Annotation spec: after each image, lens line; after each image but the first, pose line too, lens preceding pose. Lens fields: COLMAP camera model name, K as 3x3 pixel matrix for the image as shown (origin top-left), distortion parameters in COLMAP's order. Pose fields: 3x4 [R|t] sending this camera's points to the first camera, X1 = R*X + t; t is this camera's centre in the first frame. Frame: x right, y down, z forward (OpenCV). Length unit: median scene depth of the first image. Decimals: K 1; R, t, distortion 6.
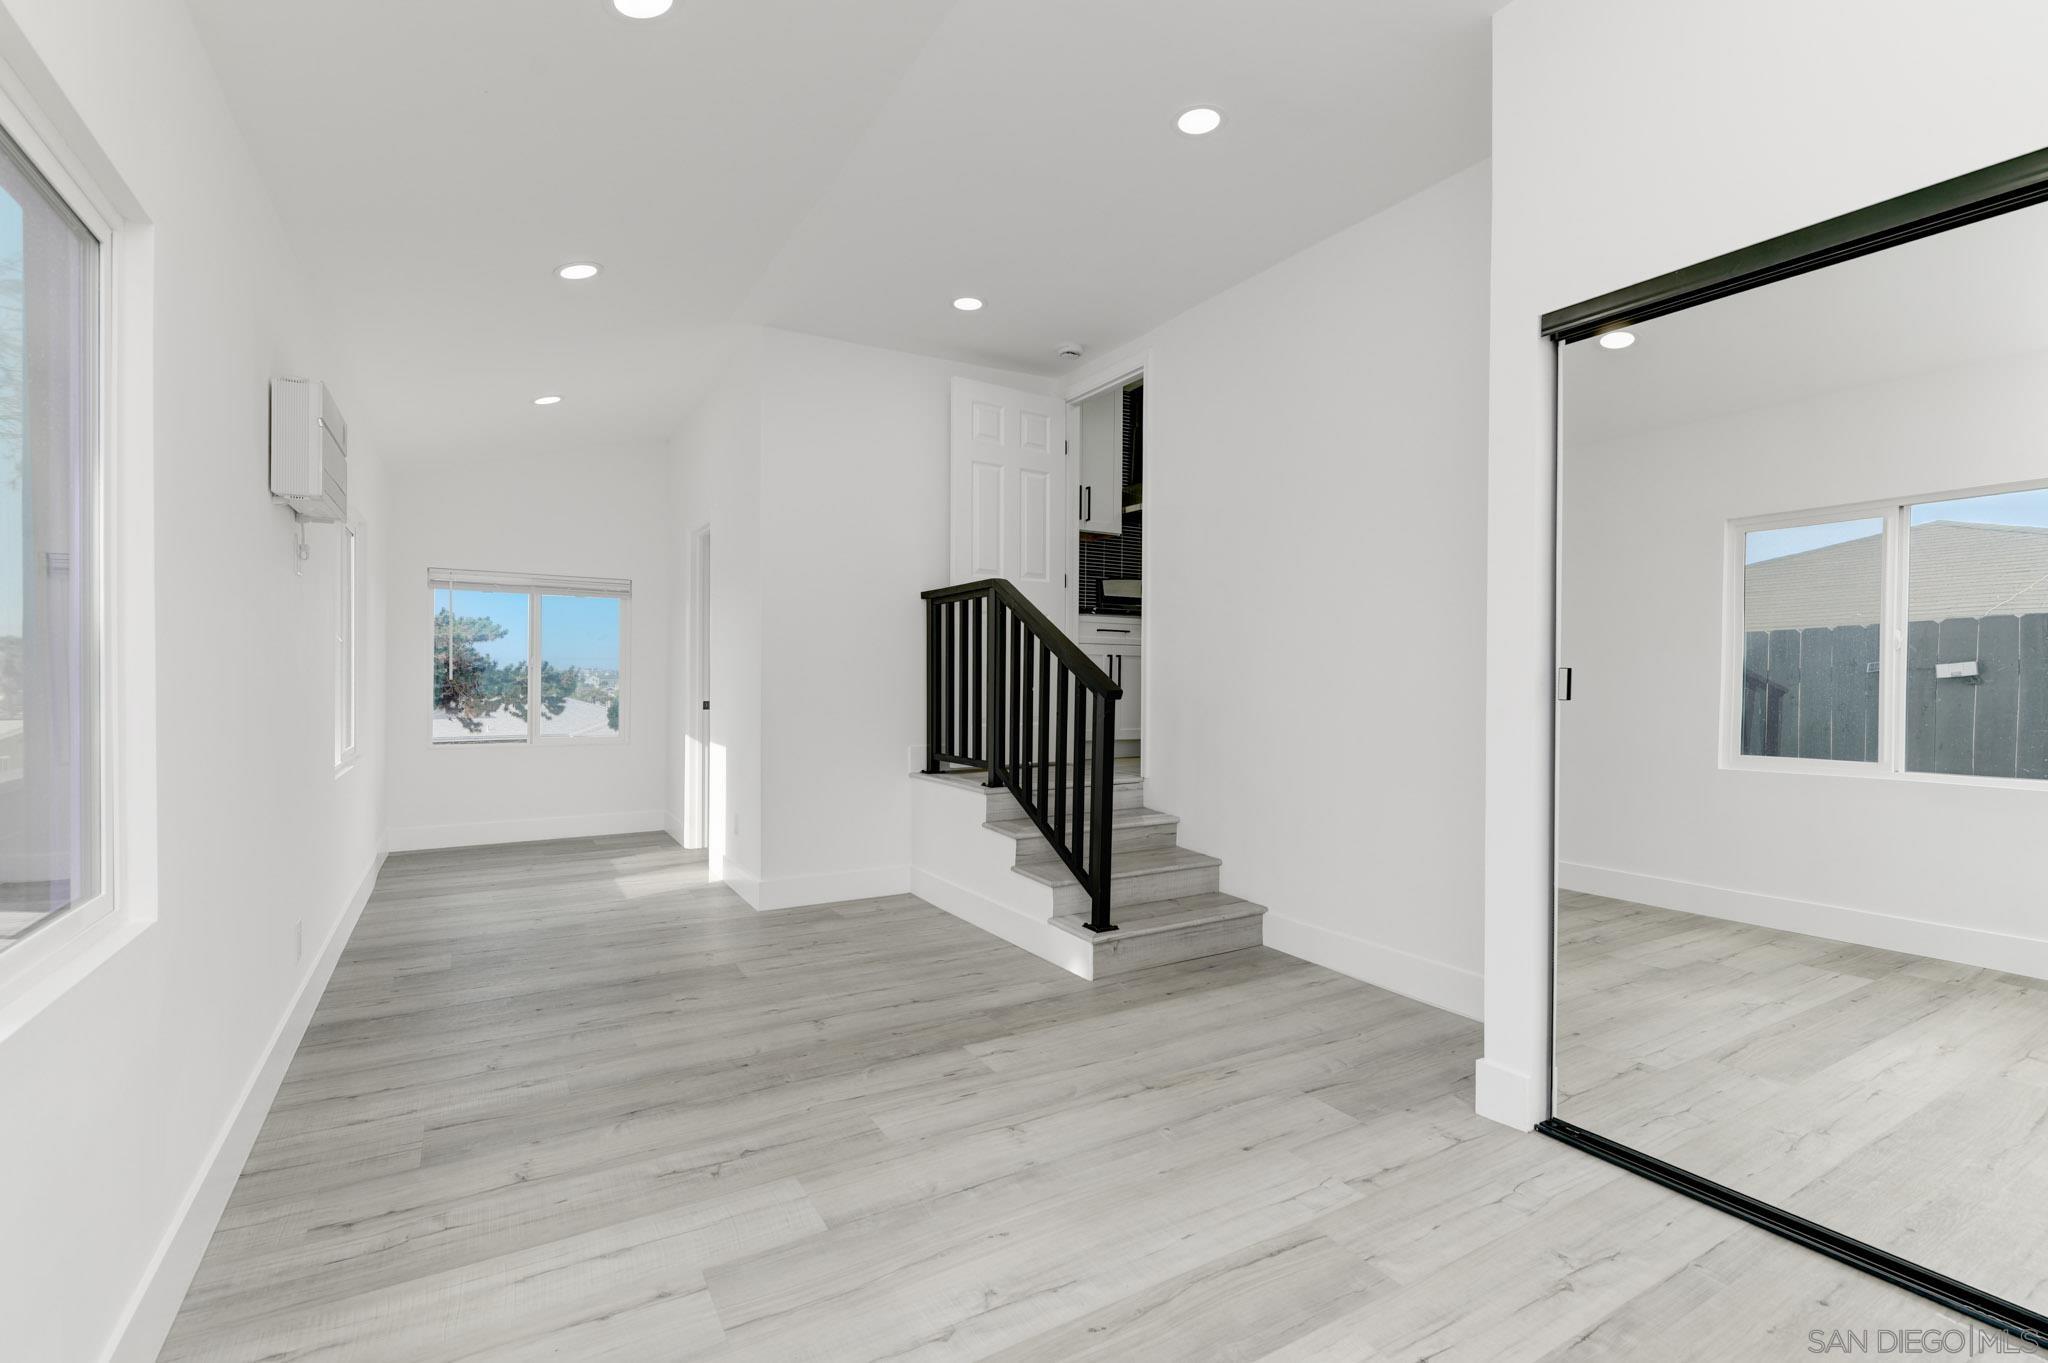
lens RADIAL K [[919.2, 0, 1035.1], [0, 919.2, 676.3], [0, 0, 1]] dist [-0.000339, -0.001489]
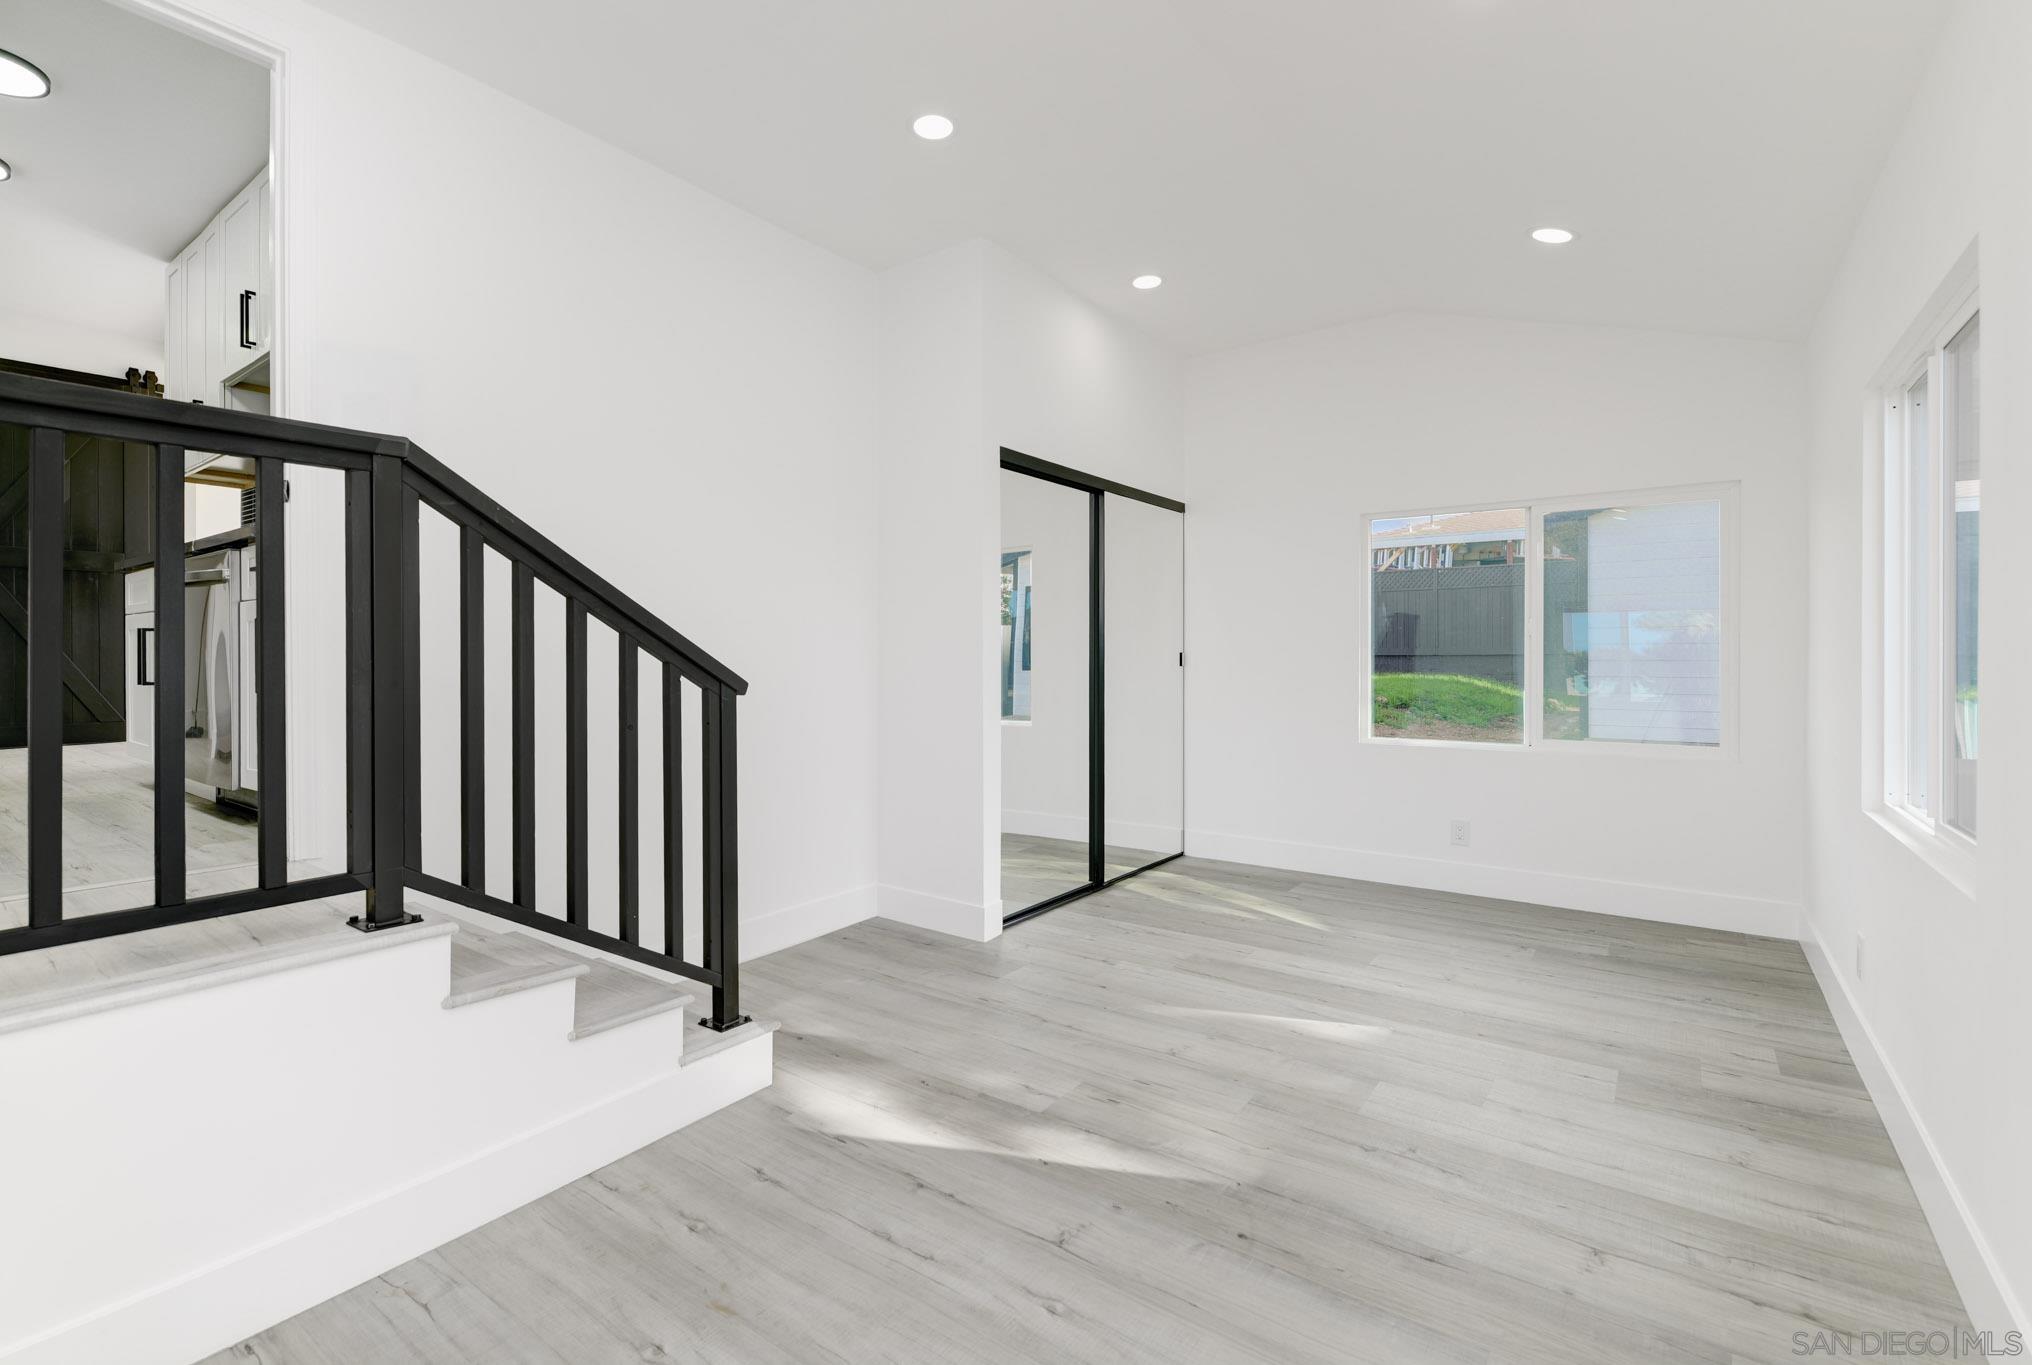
lens RADIAL K [[911.3, 0, 1026.9], [0, 911.3, 677.1], [0, 0, 1]] dist [-0.004111, -0.000367]
pose [[-0.399406, -0.024284, 0.916452, -0.940537], [-0.000869, 0.999659, 0.026110, -0.010304], [-0.916774, 0.009632, -0.399291, 1.543864]]
